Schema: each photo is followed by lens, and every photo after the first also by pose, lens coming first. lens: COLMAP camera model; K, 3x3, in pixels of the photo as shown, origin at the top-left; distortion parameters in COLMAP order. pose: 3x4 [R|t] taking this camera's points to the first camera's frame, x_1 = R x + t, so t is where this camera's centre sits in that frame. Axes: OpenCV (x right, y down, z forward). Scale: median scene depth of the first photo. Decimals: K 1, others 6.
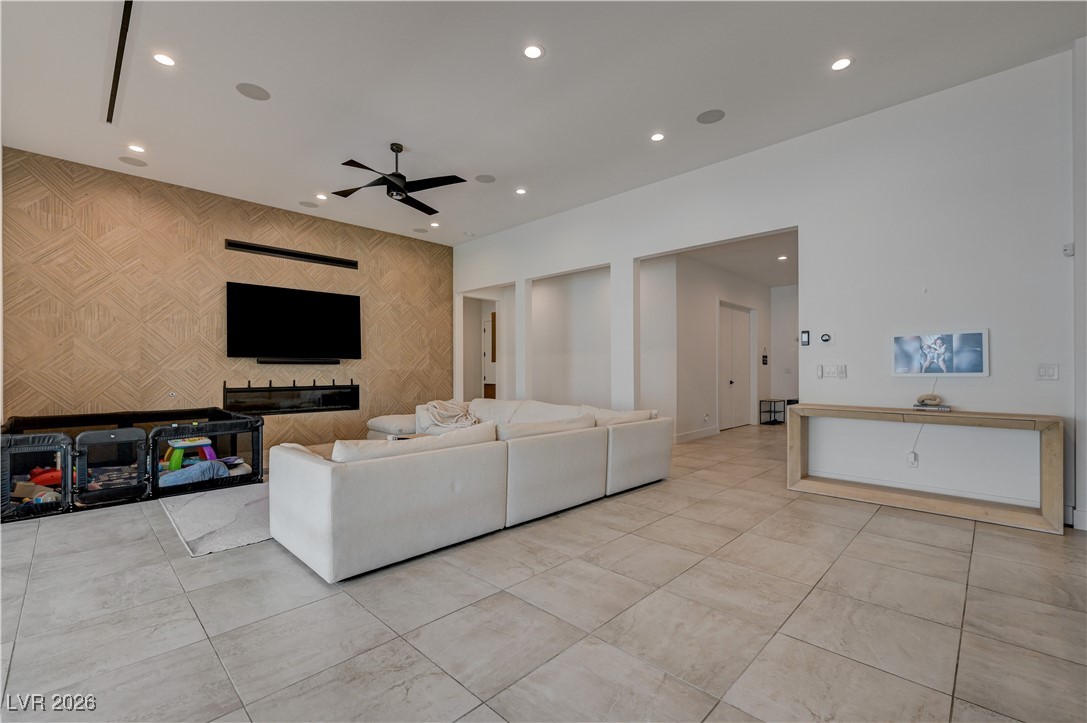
lens RADIAL K [[451.5, 0, 553.9], [0, 451.5, 375.4], [0, 0, 1]] dist [-0.003876, -0.000097]
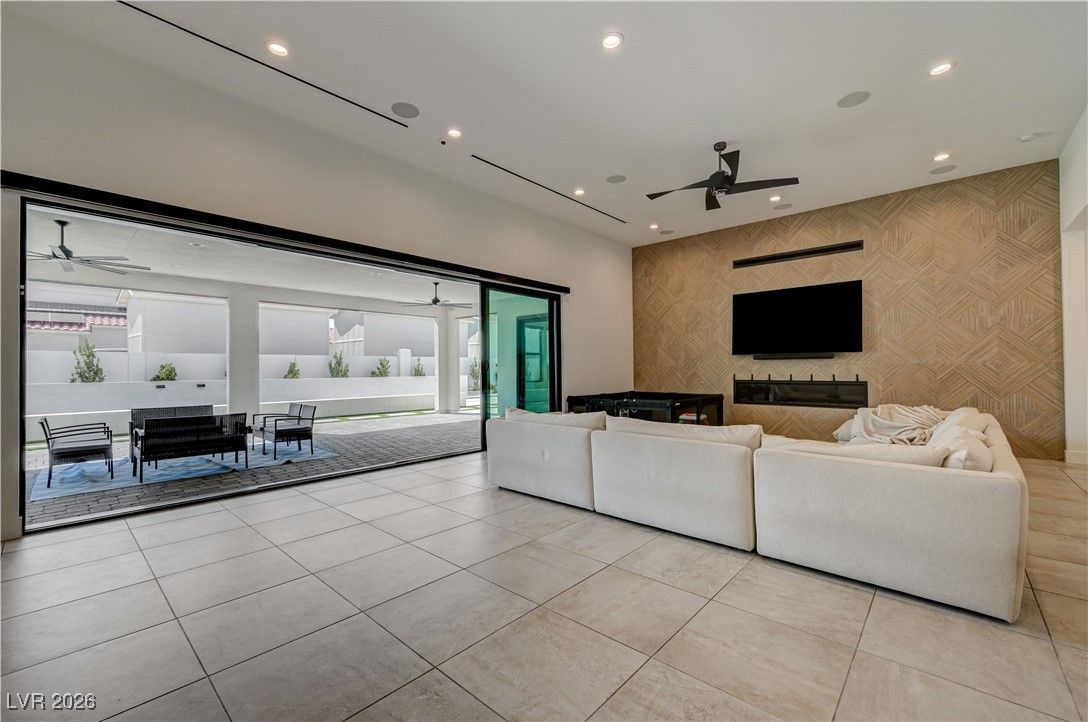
lens RADIAL K [[451.9, 0, 553.0], [0, 451.9, 363.1], [0, 0, 1]] dist [-0.003876, -0.000097]
pose [[0.042914, -0.011930, -0.999008, 0.490144], [-0.006285, 0.999906, -0.012211, 0.000298], [0.999059, 0.006802, 0.042835, 0.434689]]
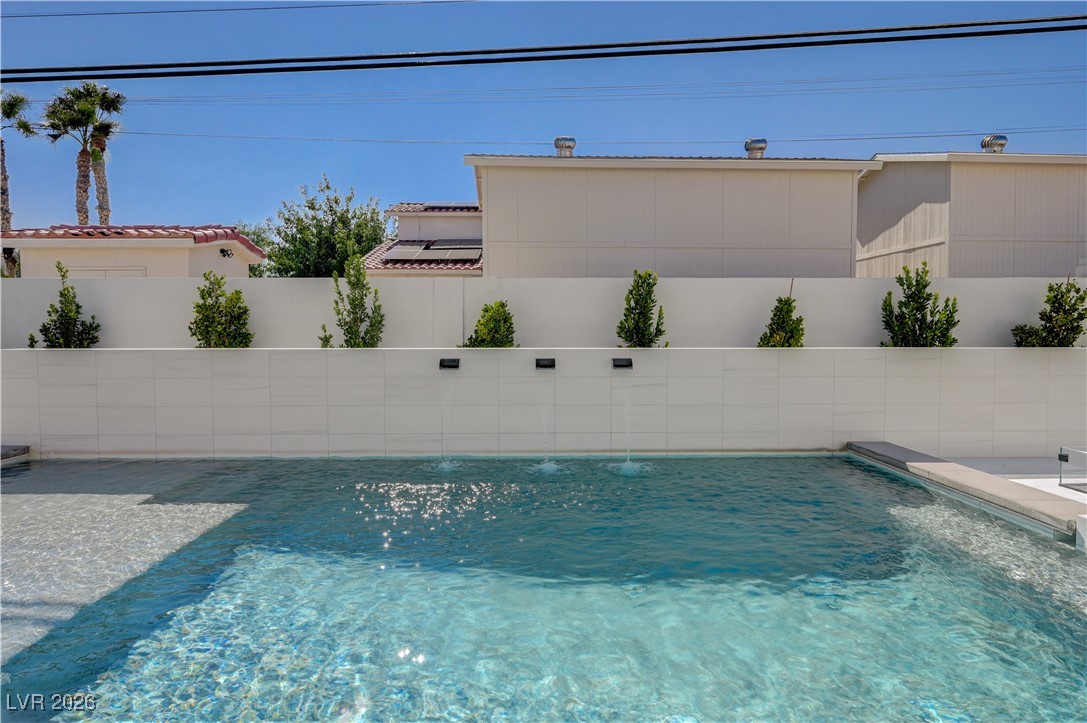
lens RADIAL K [[562.3, 0, 548.5], [0, 562.3, 335.3], [0, 0, 1]] dist [-0.000504, -0.000399]
pose [[-0.700642, 0.005212, -0.713494, -1.278839], [-0.009316, 0.999821, 0.016451, 0.036266], [0.713453, 0.018173, -0.700468, -0.637090]]
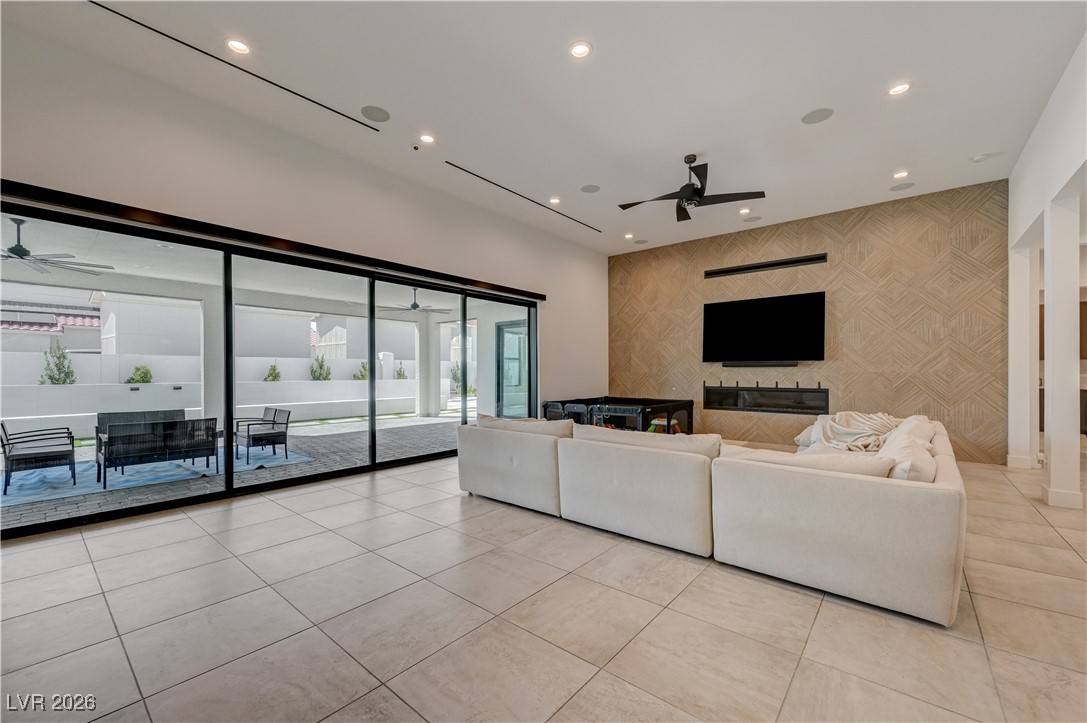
lens RADIAL K [[438.6, 0, 553.7], [0, 438.6, 374.4], [0, 0, 1]] dist [-0.003094, -0.000158]
pose [[0.083438, 0.005636, -0.996497, 0.480576], [-0.012804, 0.999908, 0.004584, -0.005888], [0.996431, 0.012377, 0.083502, 0.453678]]
